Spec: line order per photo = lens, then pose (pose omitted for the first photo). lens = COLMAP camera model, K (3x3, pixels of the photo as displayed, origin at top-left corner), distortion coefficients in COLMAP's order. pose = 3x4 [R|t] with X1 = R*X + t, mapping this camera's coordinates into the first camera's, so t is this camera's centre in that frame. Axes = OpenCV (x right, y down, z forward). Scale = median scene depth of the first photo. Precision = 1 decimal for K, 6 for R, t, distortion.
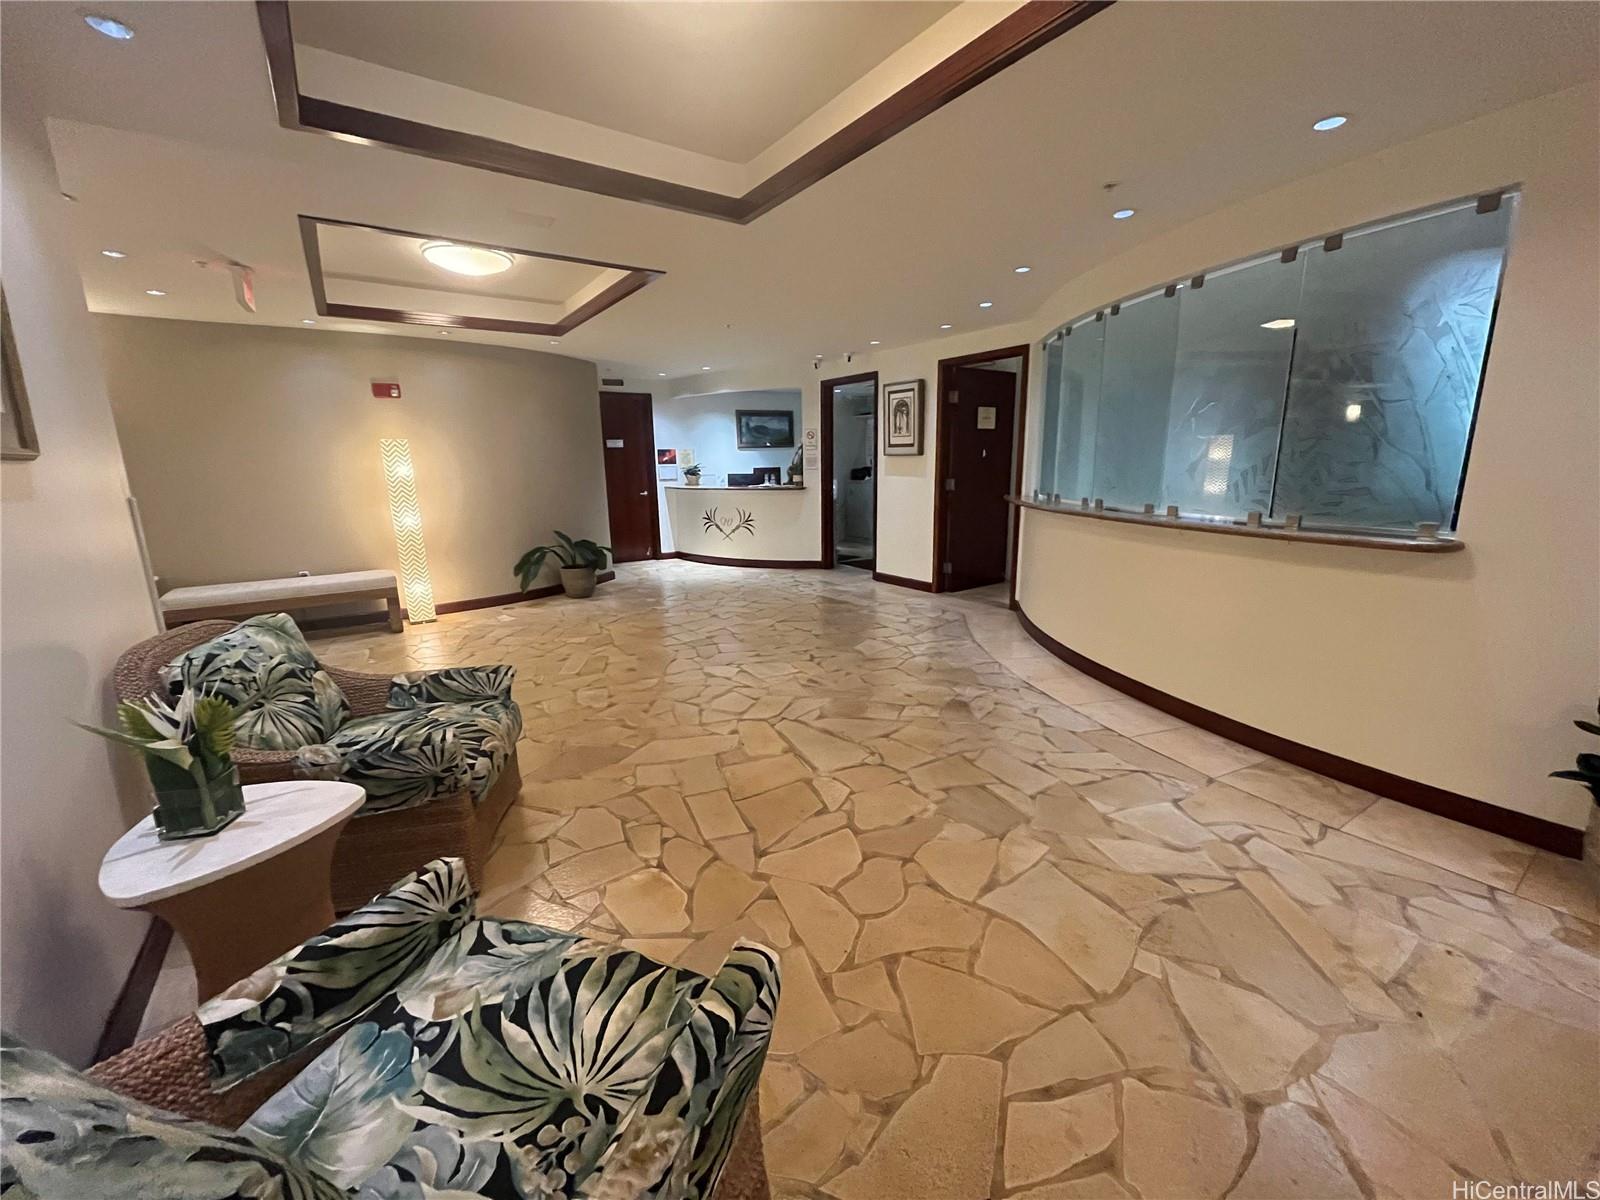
lens RADIAL K [[643.5, 0, 800.0], [0, 643.5, 600.0], [0, 0, 1]] dist [0.001418, 0.000137]
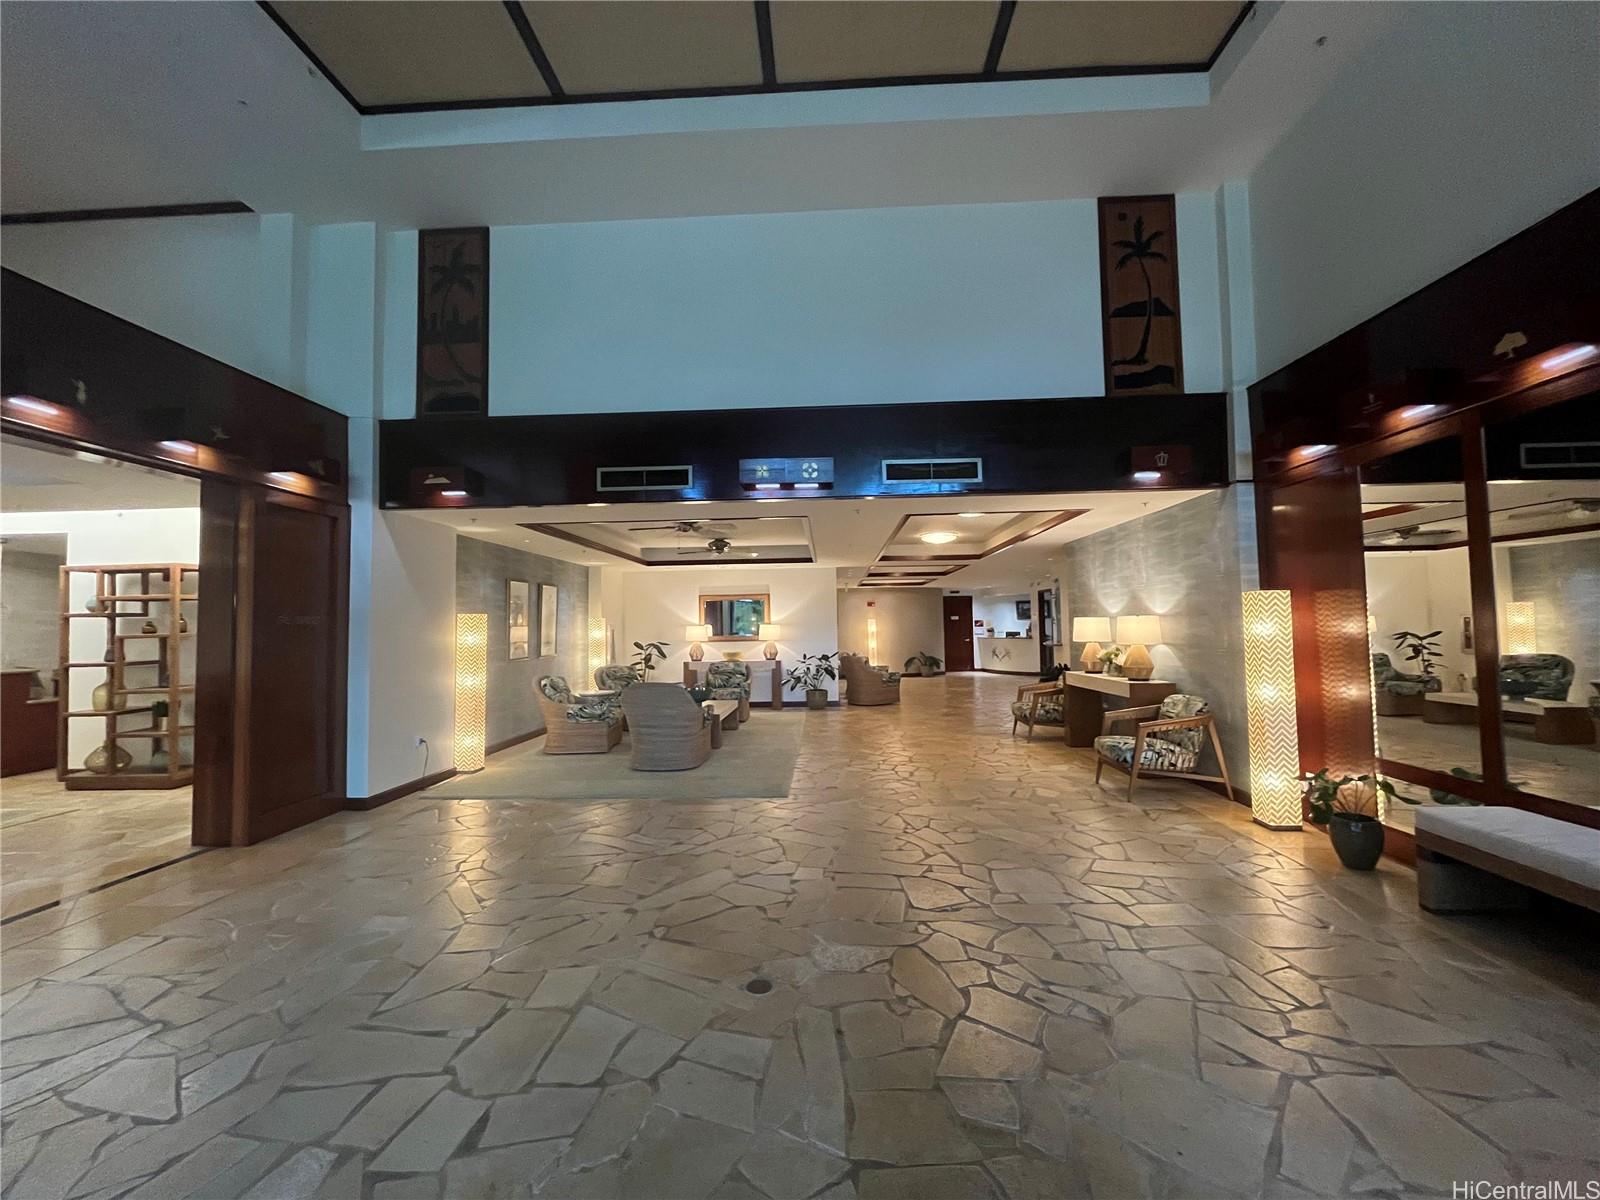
lens RADIAL K [[643.5, 0, 800.0], [0, 643.5, 600.0], [0, 0, 1]] dist [0.001418, 0.000137]
pose [[0.791672, -0.020704, -0.610596, 0.661250], [-0.128985, 0.971234, -0.200169, 0.217926], [0.597175, 0.237226, 0.766228, -1.068754]]
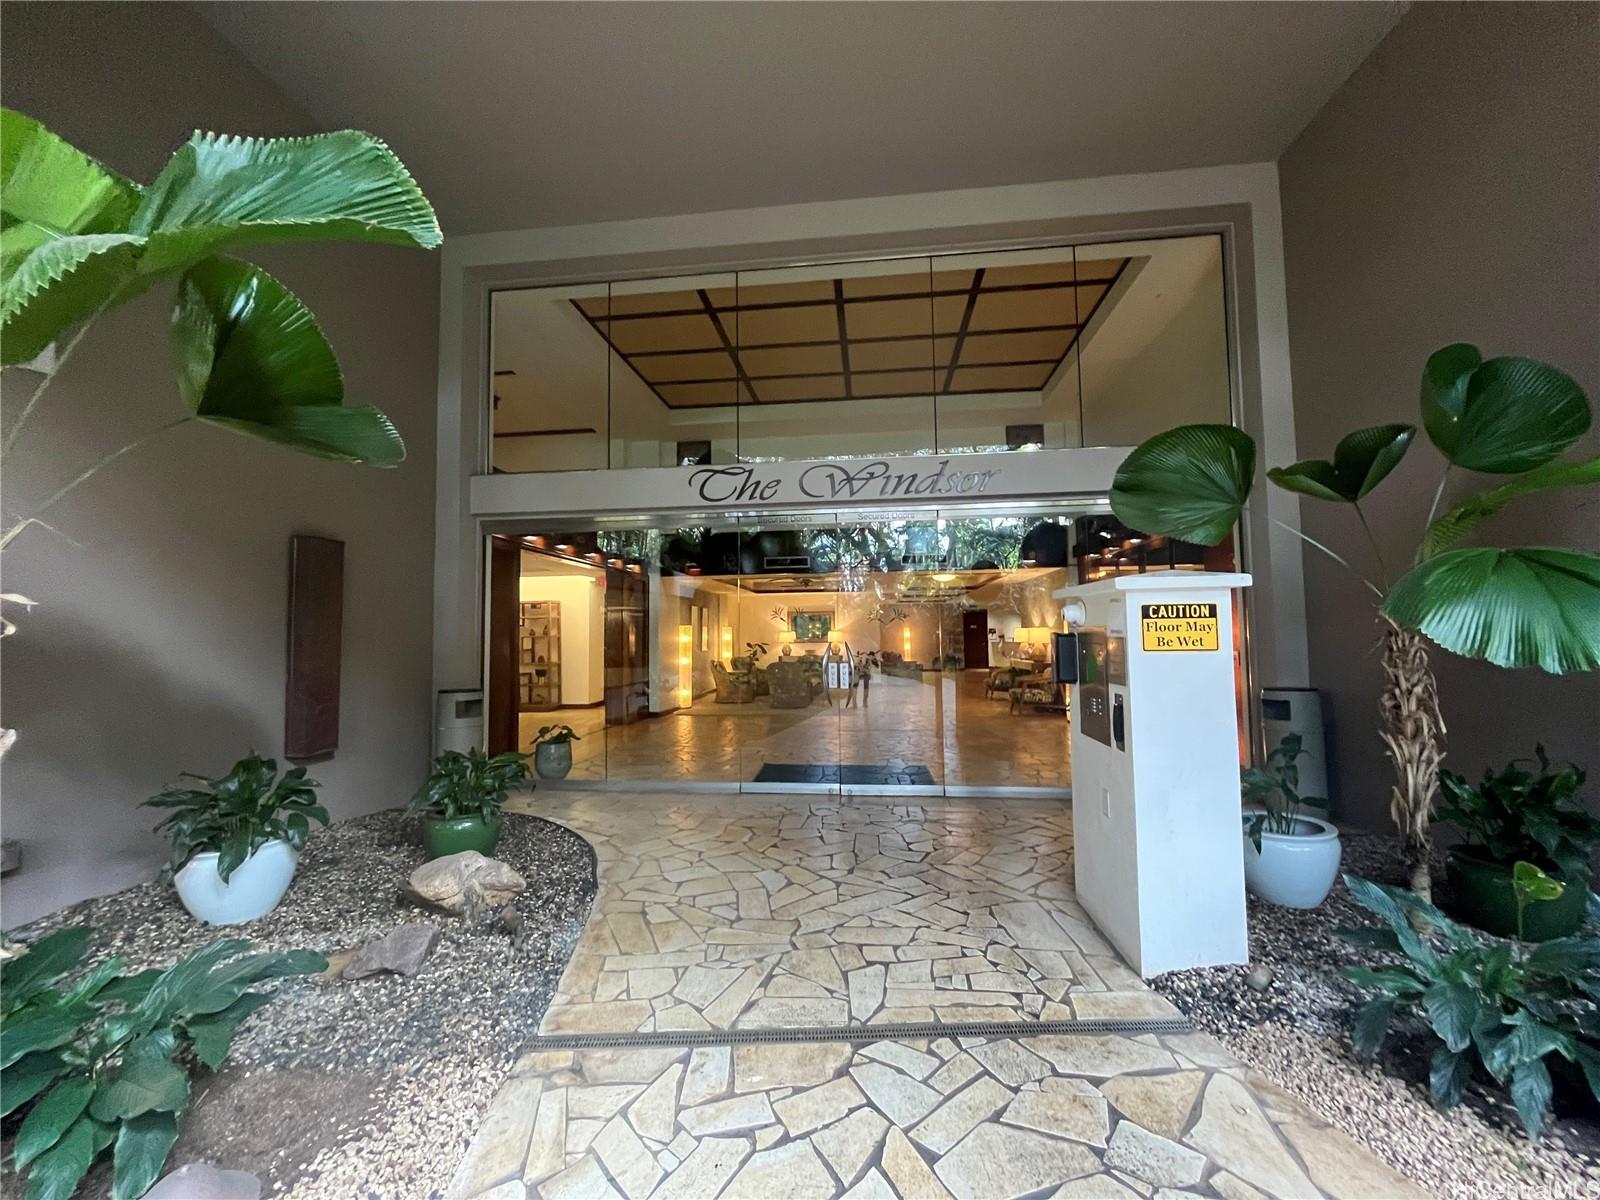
lens RADIAL K [[643.5, 0, 800.0], [0, 643.5, 600.0], [0, 0, 1]] dist [0.001418, 0.000137]
pose [[0.747554, -0.026052, -0.663690, 1.045877], [-0.144099, 0.969070, -0.200348, 0.329623], [0.648381, 0.245408, 0.720678, -1.607985]]
